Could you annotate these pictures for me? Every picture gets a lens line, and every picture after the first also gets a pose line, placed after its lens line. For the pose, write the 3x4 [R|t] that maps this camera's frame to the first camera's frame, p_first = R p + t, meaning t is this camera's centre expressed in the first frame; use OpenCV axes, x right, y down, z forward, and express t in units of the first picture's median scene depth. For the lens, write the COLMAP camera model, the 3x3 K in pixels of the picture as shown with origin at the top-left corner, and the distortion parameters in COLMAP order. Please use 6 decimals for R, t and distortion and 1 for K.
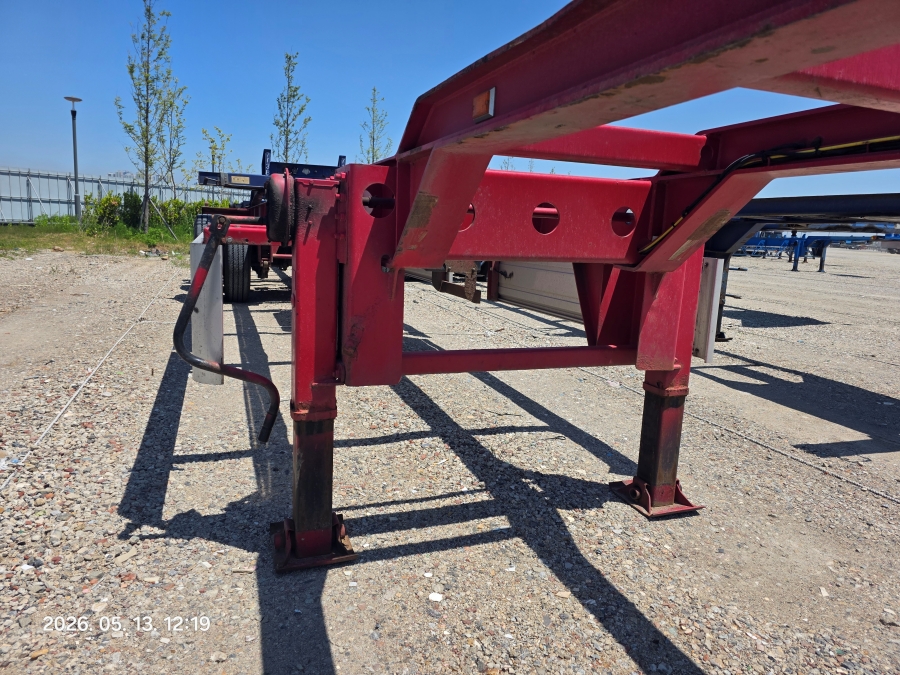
lens RADIAL K [[588.1, 0, 448.4], [0, 588.1, 329.1], [0, 0, 1]] dist [0.053518, -0.043197]
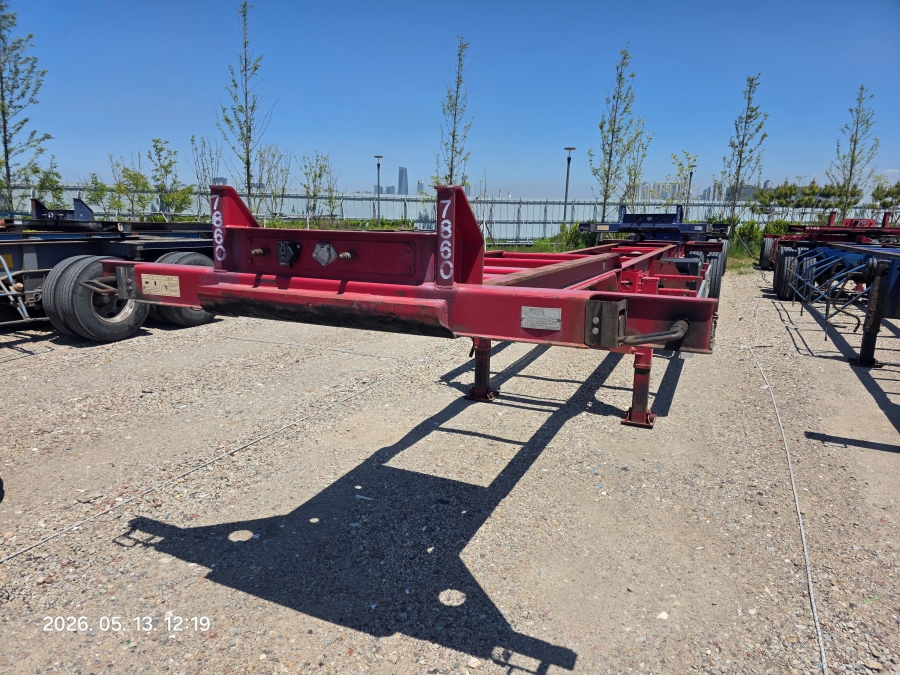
lens RADIAL K [[588.1, 0, 448.4], [0, 588.1, 329.1], [0, 0, 1]] dist [0.053518, -0.043197]
pose [[0.705956, 0.093070, -0.702114, 1.094678], [-0.101302, 0.994405, 0.029959, -0.012531], [0.700973, 0.049976, 0.711434, -0.764226]]
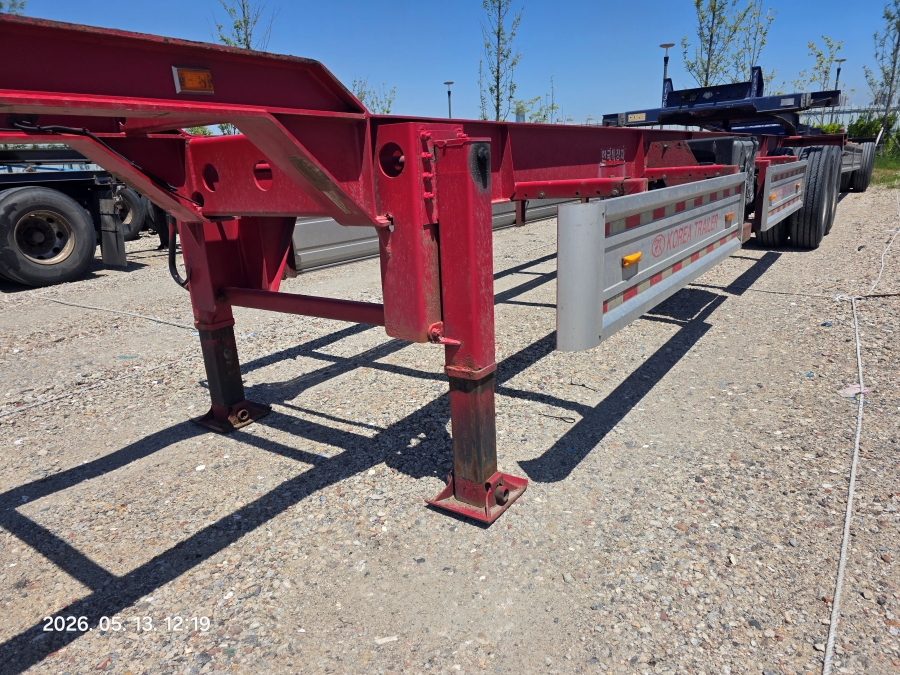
lens RADIAL K [[600.4, 0, 450.2], [0, 600.4, 334.0], [0, 0, 1]] dist [0.060059, -0.053491]
pose [[0.568082, 0.150268, -0.809137, 0.848146], [-0.062307, 0.988220, 0.139782, -0.049247], [0.820610, -0.028993, 0.570753, 0.421010]]
